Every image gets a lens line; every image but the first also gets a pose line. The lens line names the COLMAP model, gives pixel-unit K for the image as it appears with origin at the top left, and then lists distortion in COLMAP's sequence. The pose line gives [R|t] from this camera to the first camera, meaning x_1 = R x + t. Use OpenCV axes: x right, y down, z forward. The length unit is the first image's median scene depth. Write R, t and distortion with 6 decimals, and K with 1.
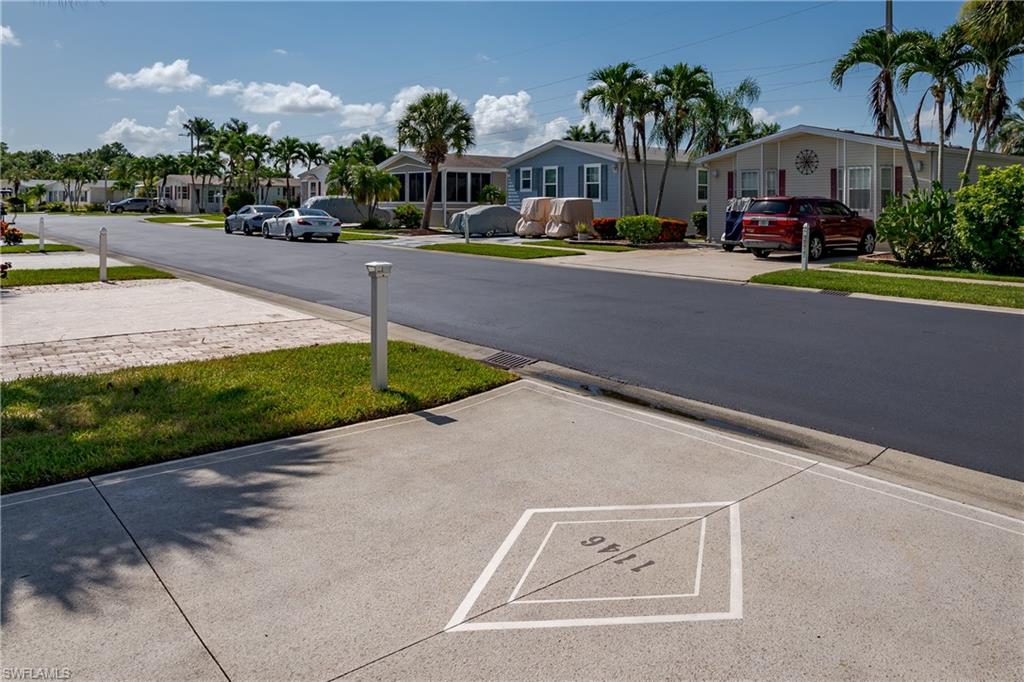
lens RADIAL K [[735.8, 0, 589.8], [0, 735.8, 198.6], [0, 0, 1]] dist [0.005844, -0.000553]
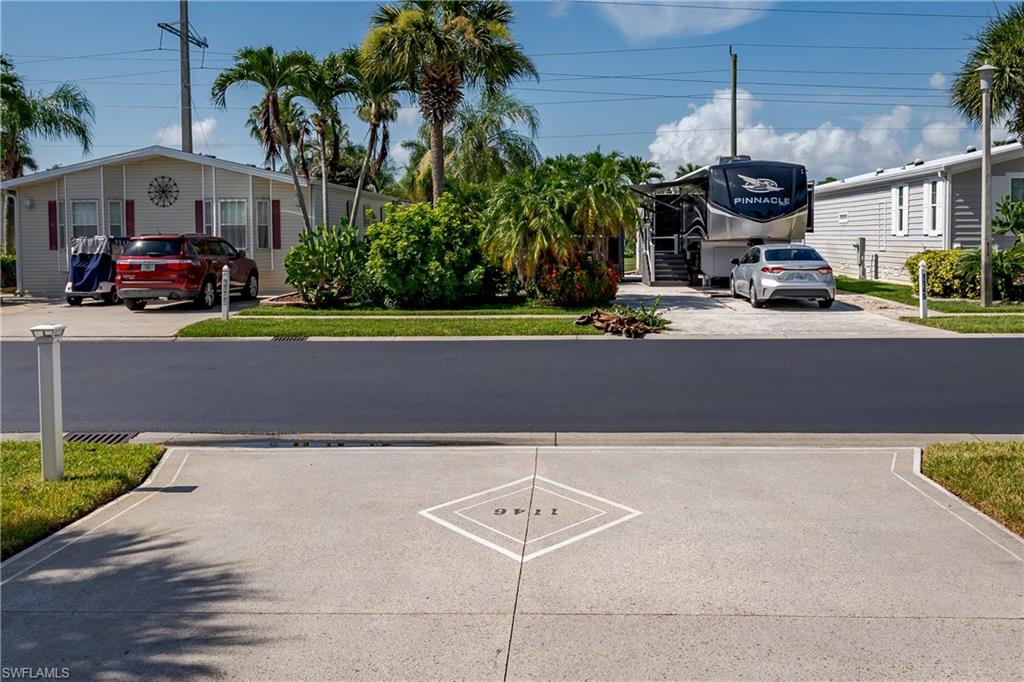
lens RADIAL K [[925.7, 0, 534.1], [0, 925.7, 272.6], [0, 0, 1]] dist [0.010848, 0.001571]
pose [[0.707720, -0.035284, 0.705612, -0.223387], [0.005507, 0.998997, 0.044432, -0.004973], [-0.706472, -0.027560, 0.707204, -0.036222]]
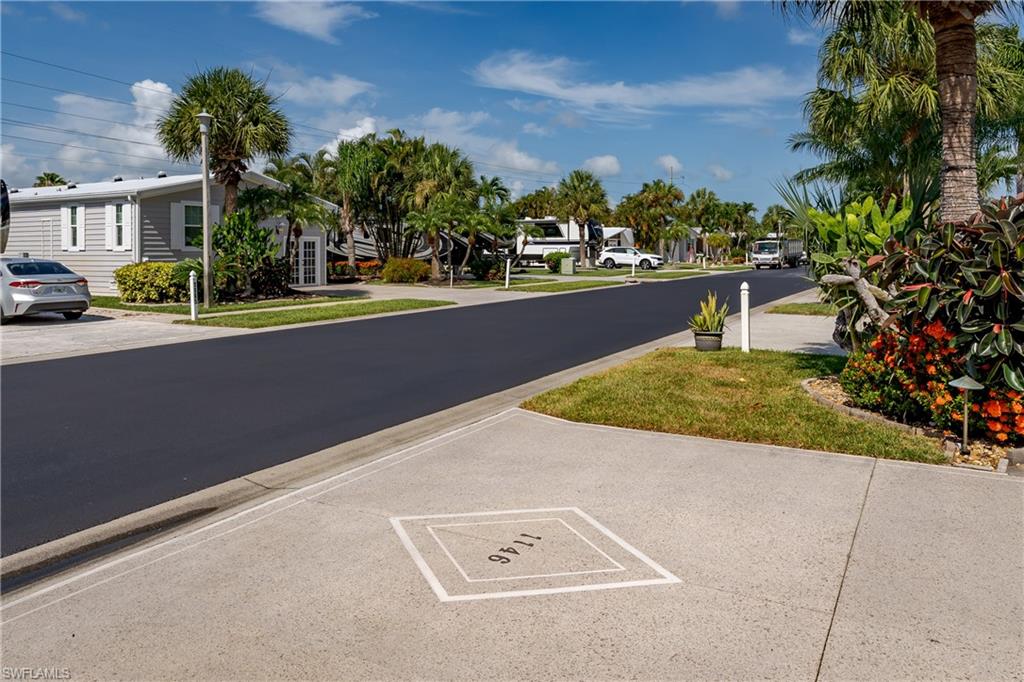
lens RADIAL K [[719.2, 0, 530.7], [0, 719.2, 251.2], [0, 0, 1]] dist [0.000353, 0.000454]
pose [[-0.307210, -0.003053, 0.951637, -0.212820], [-0.004025, 0.999990, 0.001909, 0.000724], [-0.951633, -0.003244, -0.307219, 0.266009]]
